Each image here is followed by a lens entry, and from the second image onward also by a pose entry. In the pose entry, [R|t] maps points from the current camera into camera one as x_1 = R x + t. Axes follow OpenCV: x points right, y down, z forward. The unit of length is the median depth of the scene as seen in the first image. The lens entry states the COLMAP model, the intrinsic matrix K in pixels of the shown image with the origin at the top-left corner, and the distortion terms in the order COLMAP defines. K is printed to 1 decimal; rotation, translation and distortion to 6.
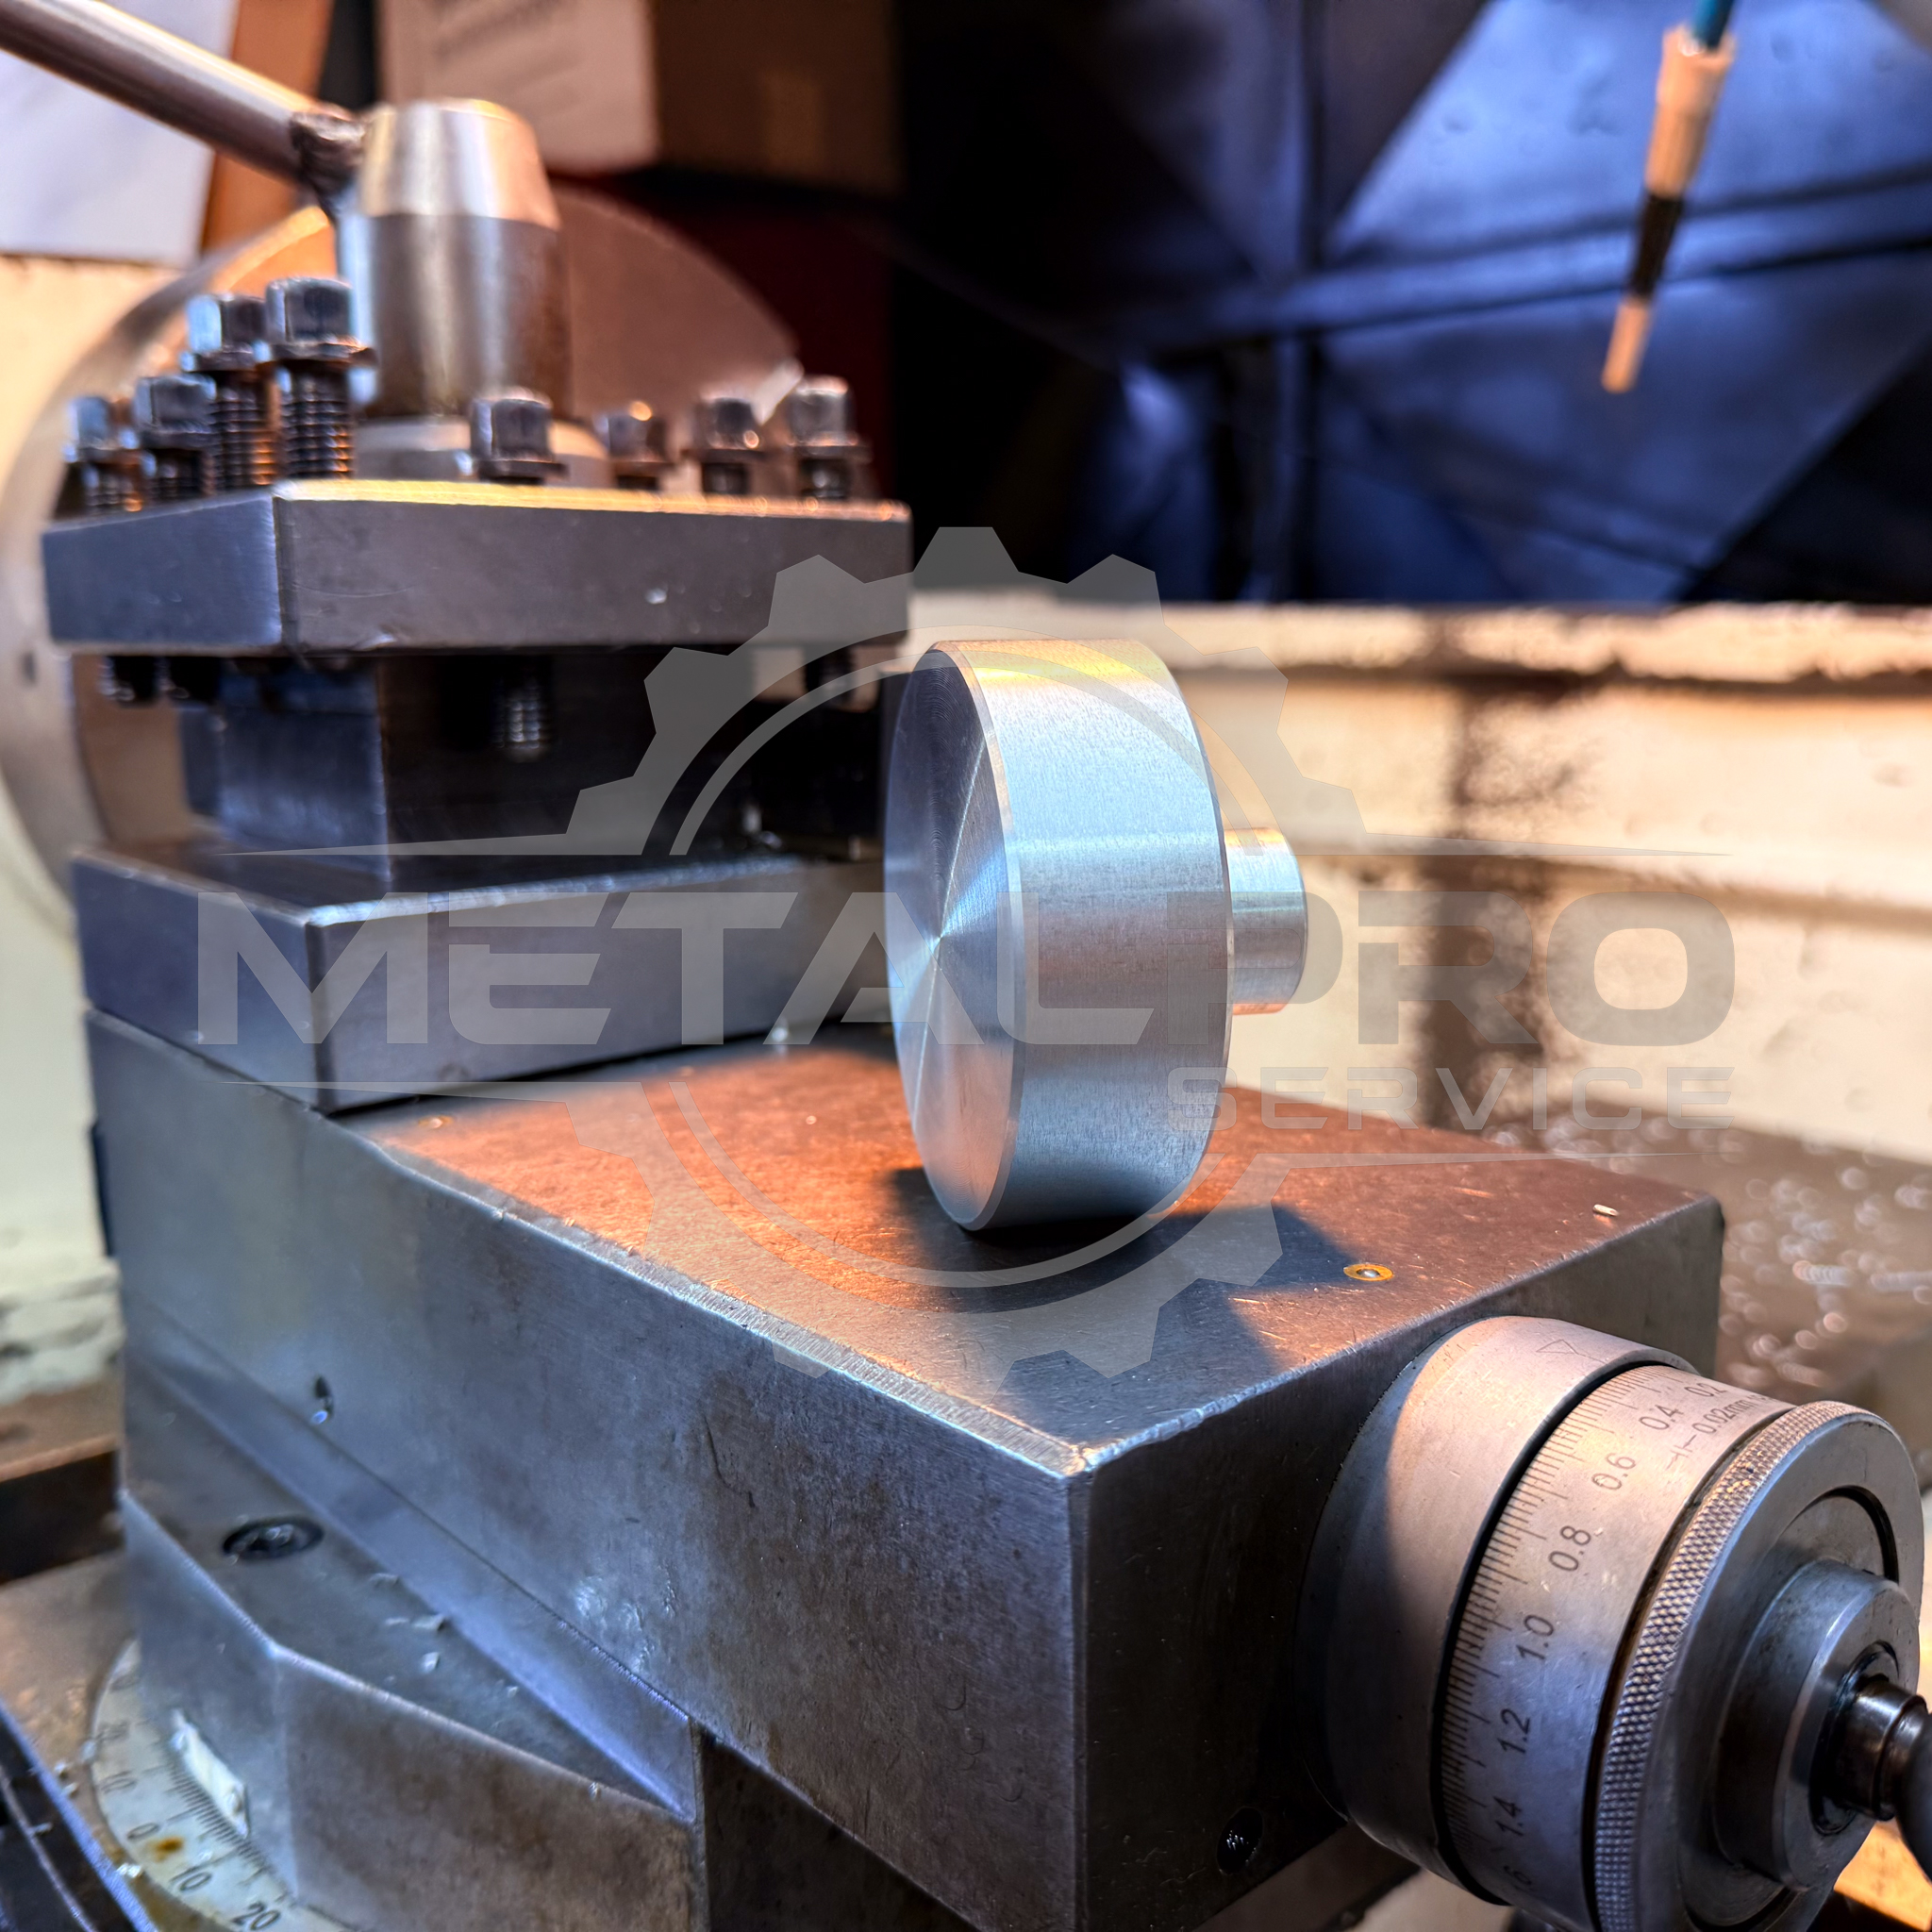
lens RADIAL K [[1855.9, 0, 972.4], [0, 1855.9, 962.5], [0, 0, 1]] dist [0.135612, -0.385459]
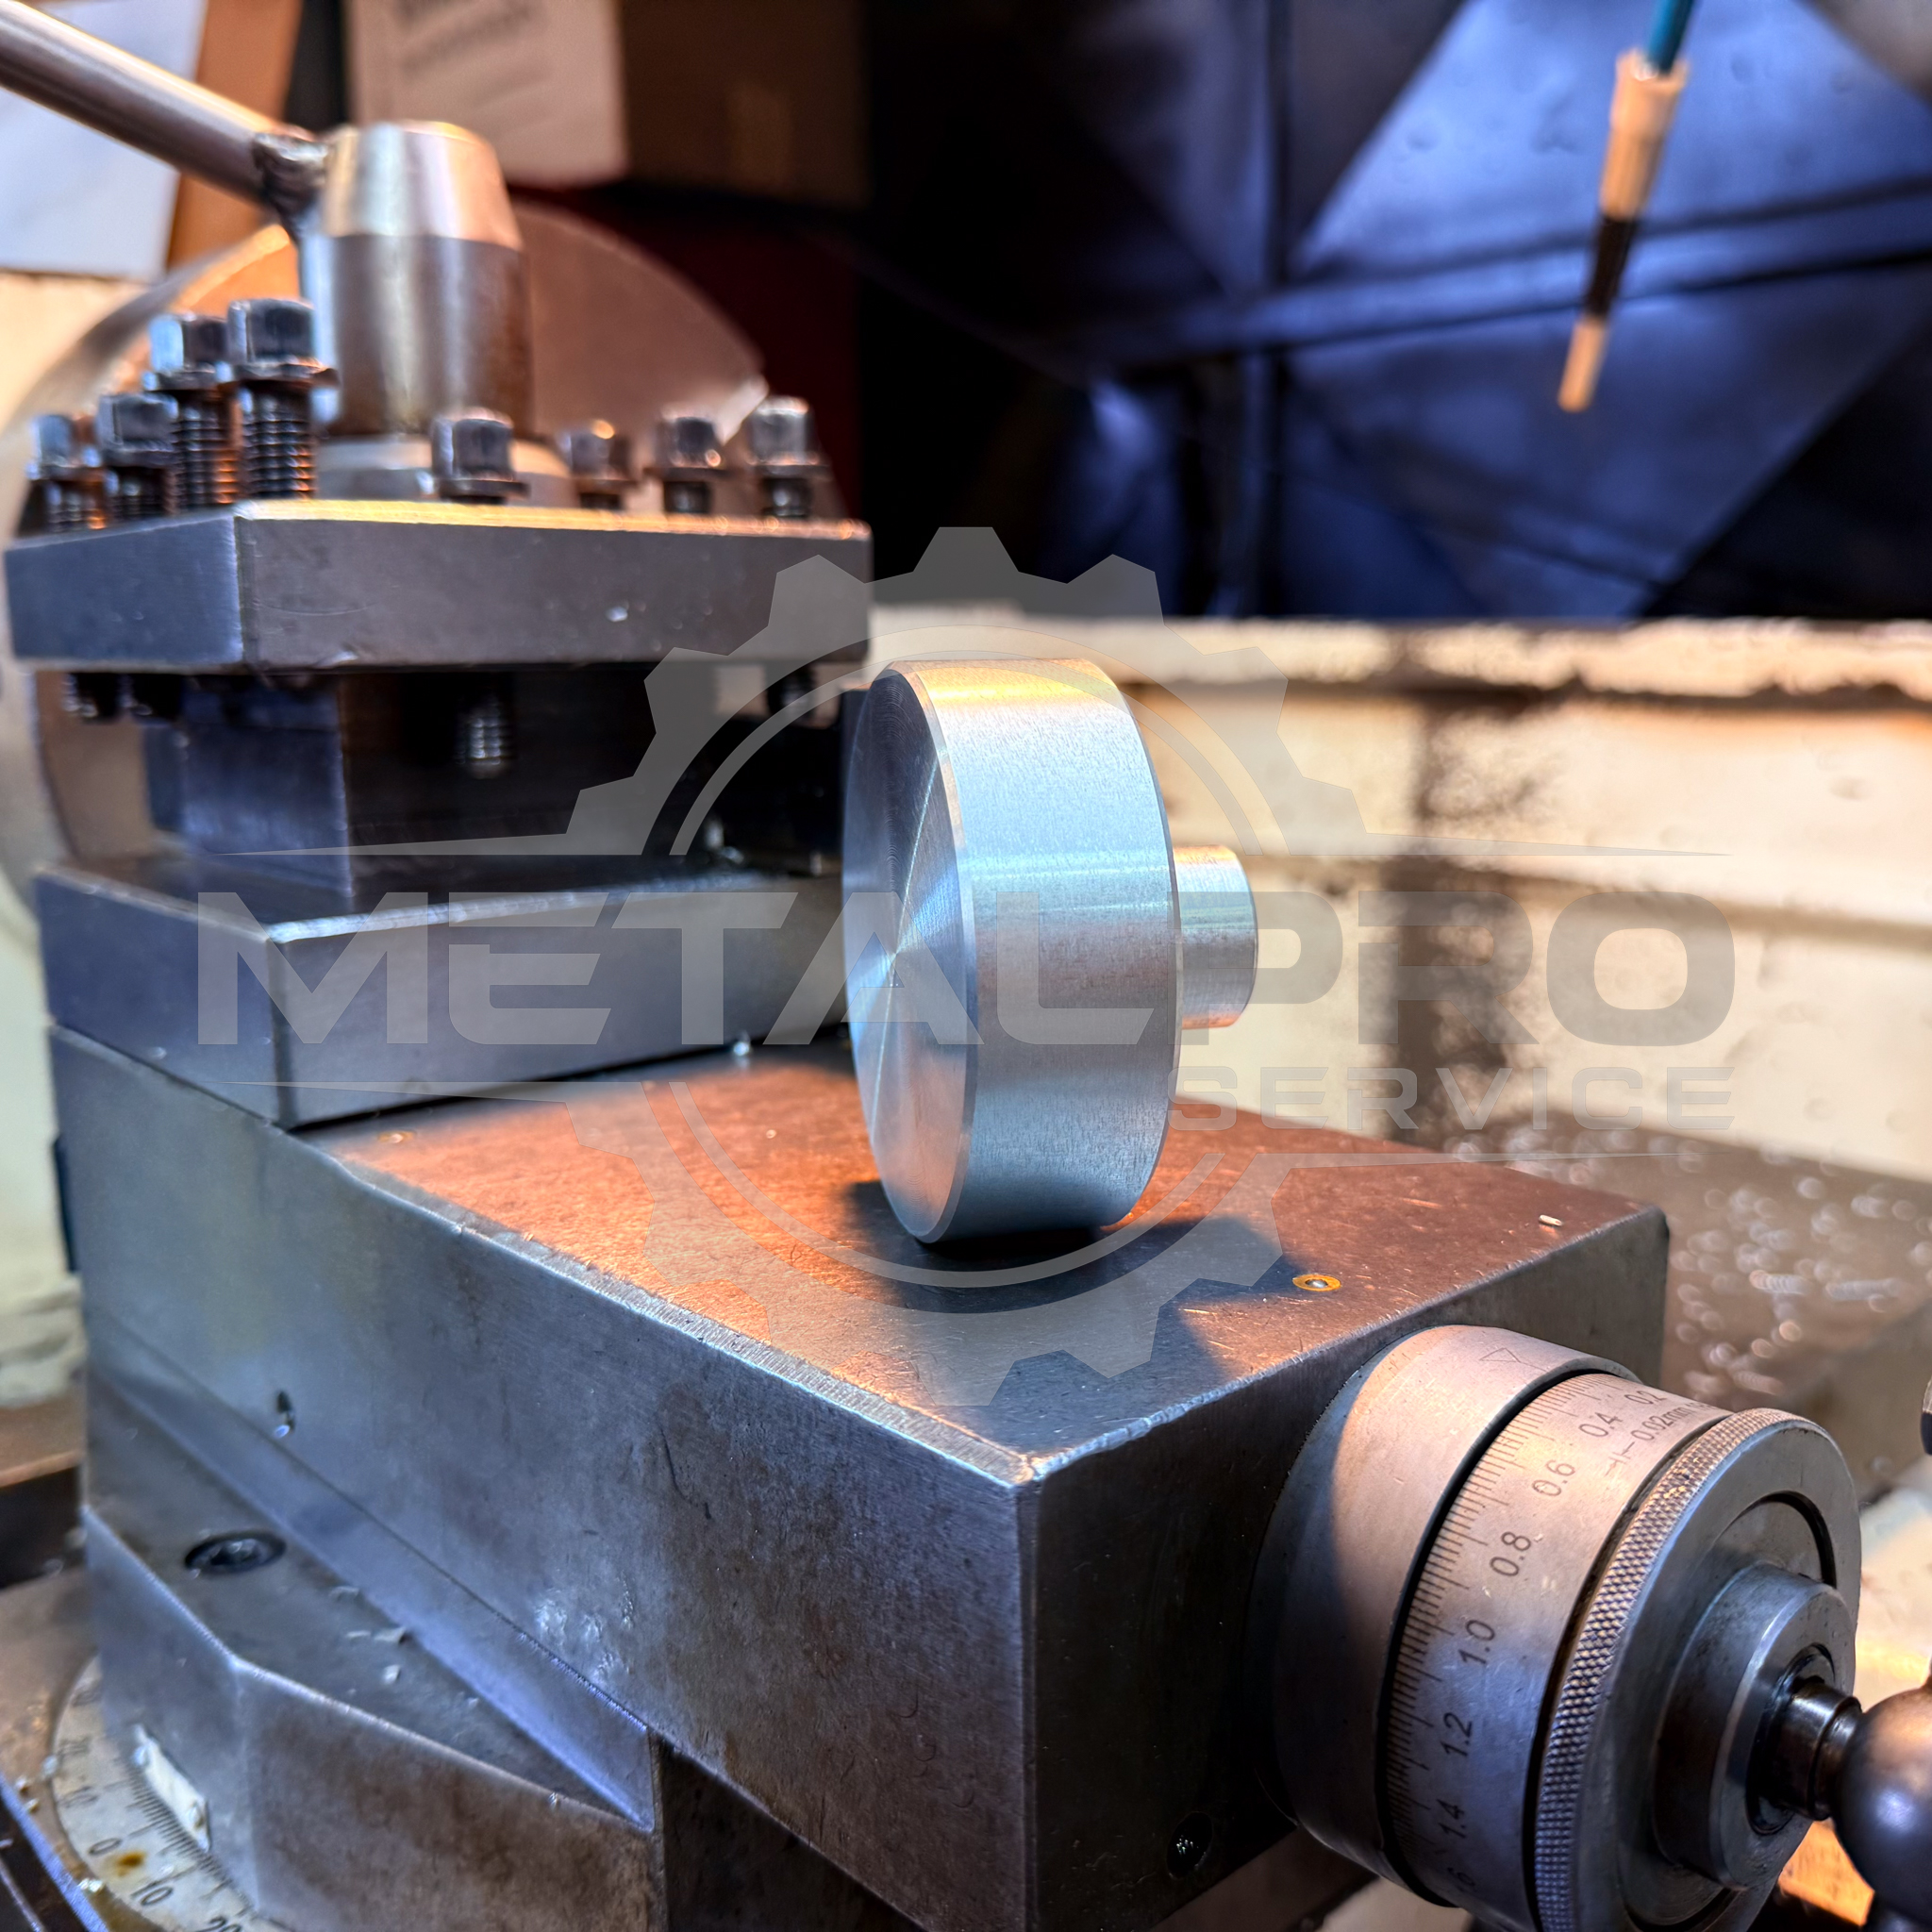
lens RADIAL K [[1852.9, 0, 970.1], [0, 1852.9, 963.7], [0, 0, 1]] dist [0.149924, -0.428765]
pose [[0.999899, -0.001696, 0.014133, 0.009153], [0.001775, 0.999983, -0.005558, -0.002303], [-0.014123, 0.005583, 0.999885, -0.012335]]
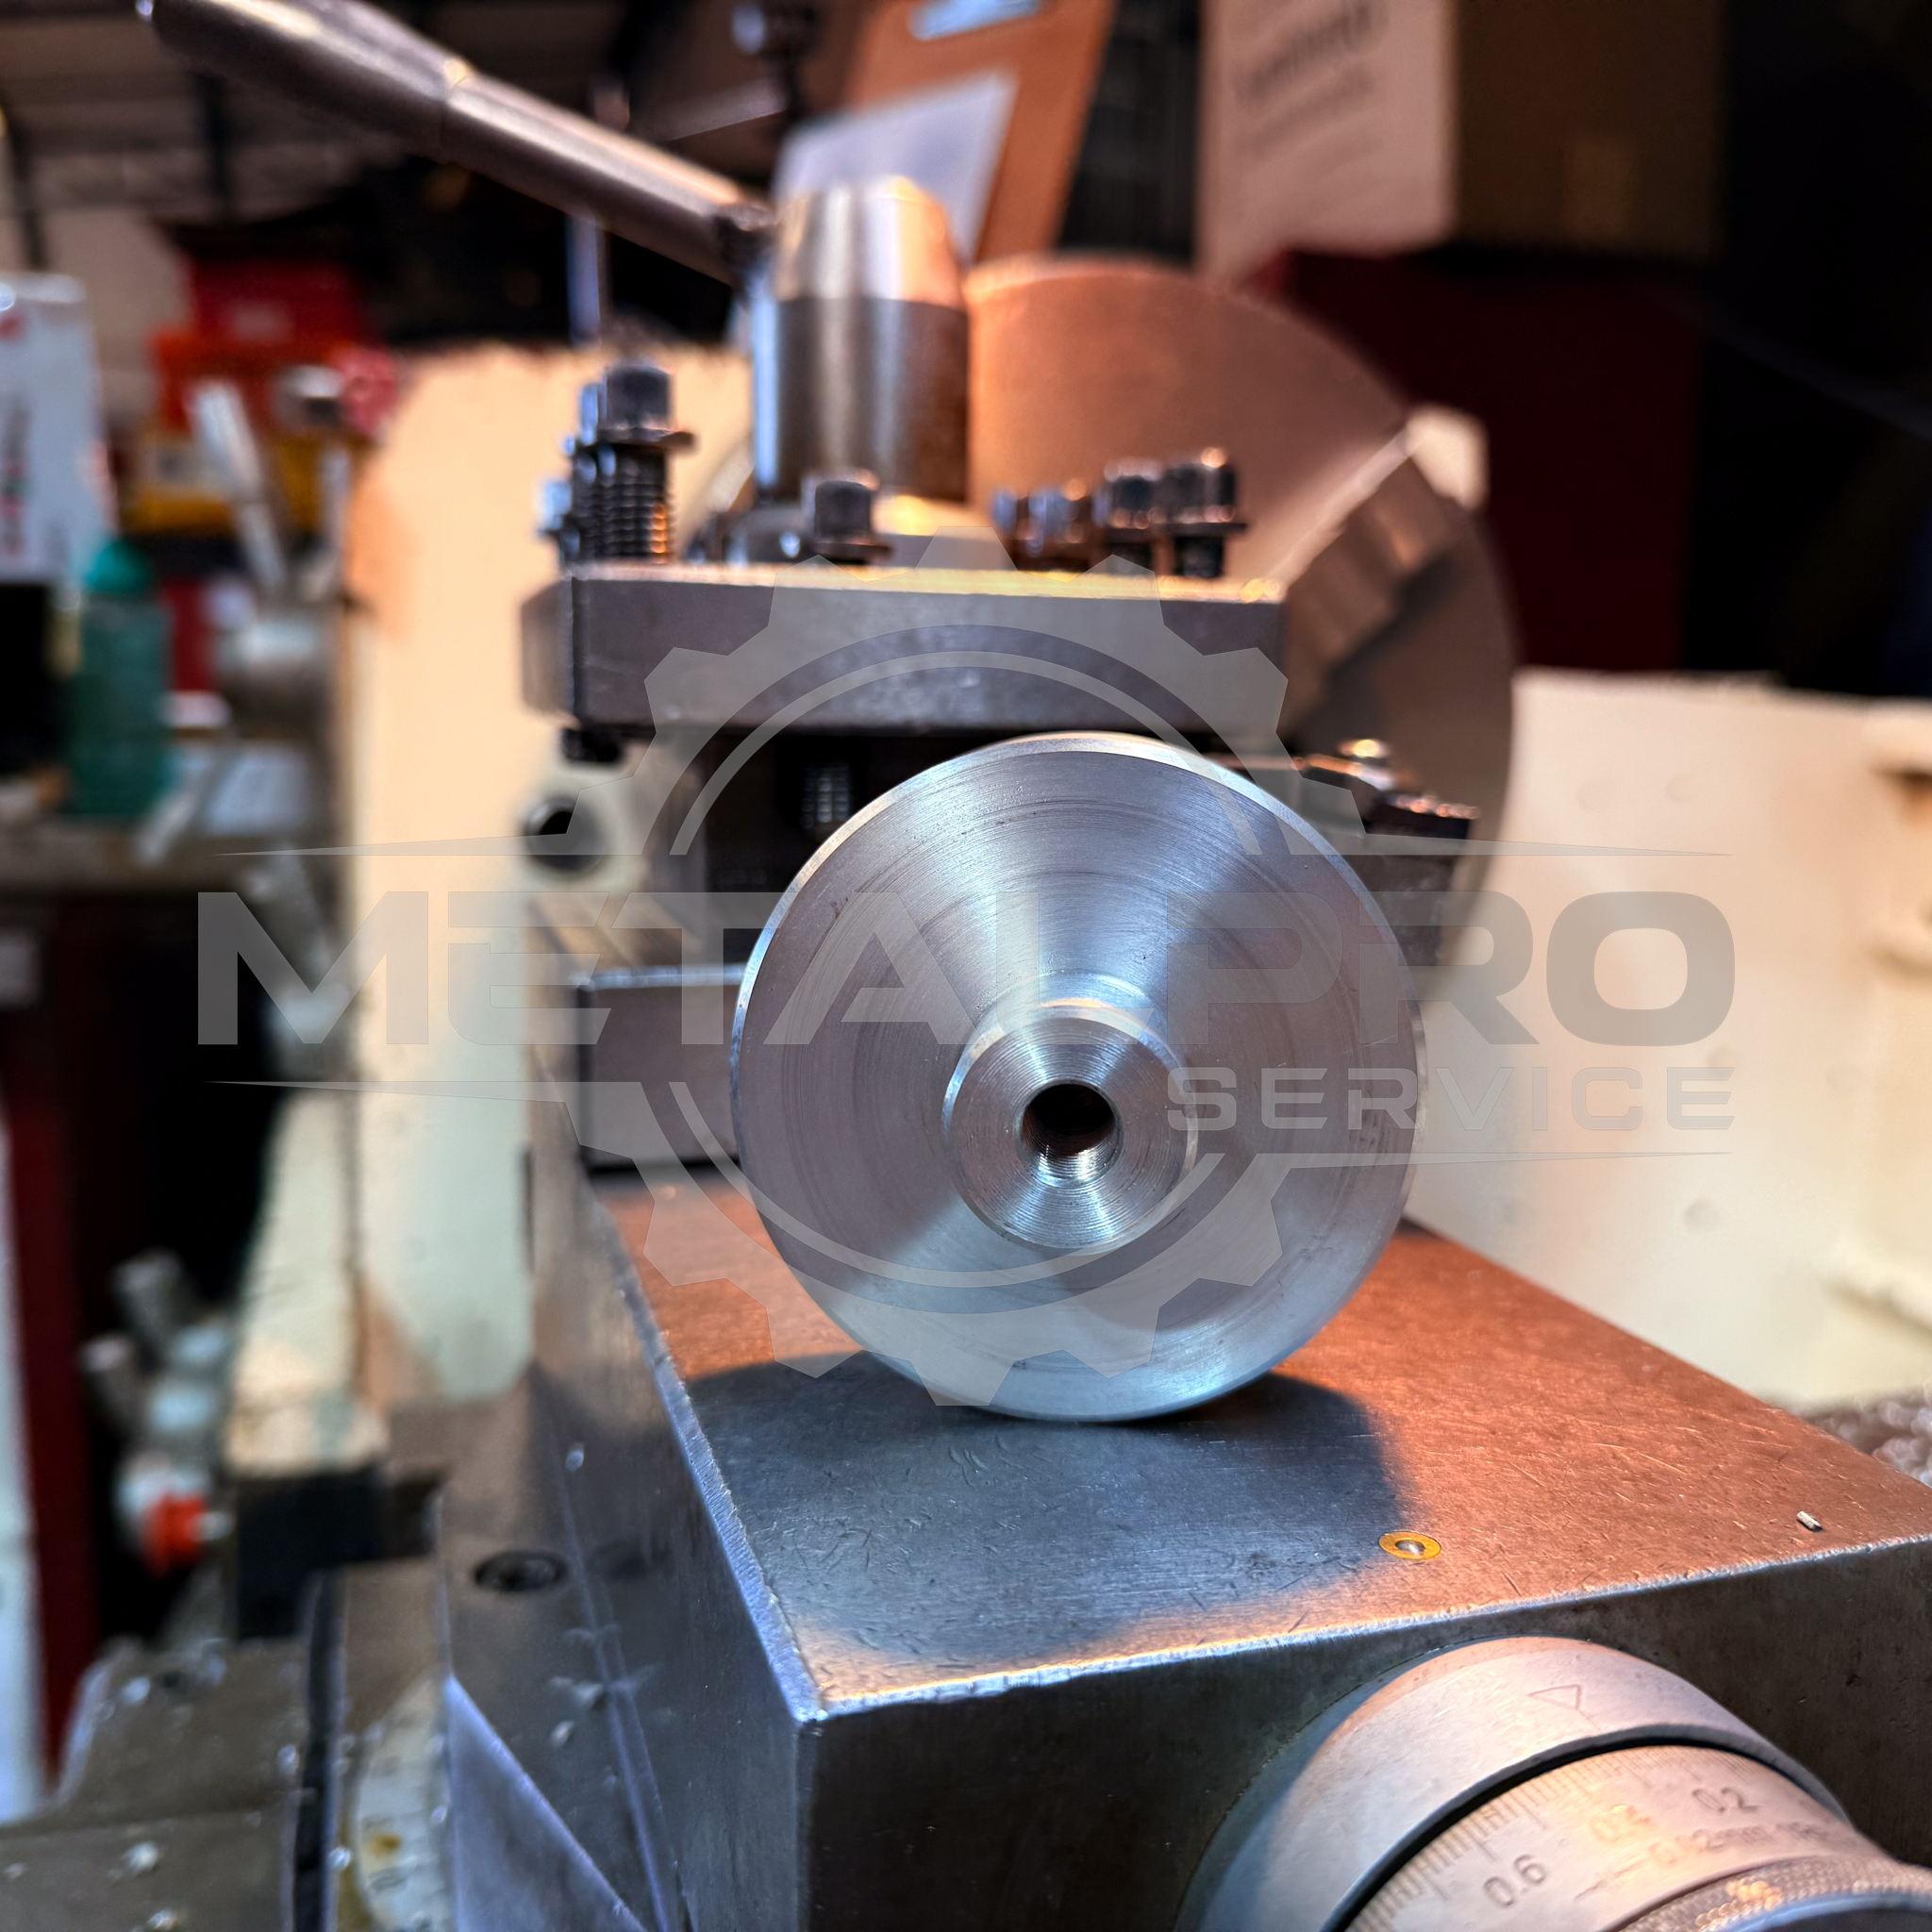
lens RADIAL K [[1871.3, 0, 990.1], [0, 1871.3, 991.1], [0, 0, 1]] dist [0.103486, -0.316945]
pose [[0.911421, 0.089972, -0.401517, 0.341686], [-0.100865, 0.994882, -0.006025, -0.044546], [0.398920, 0.045991, 0.915832, 0.179202]]
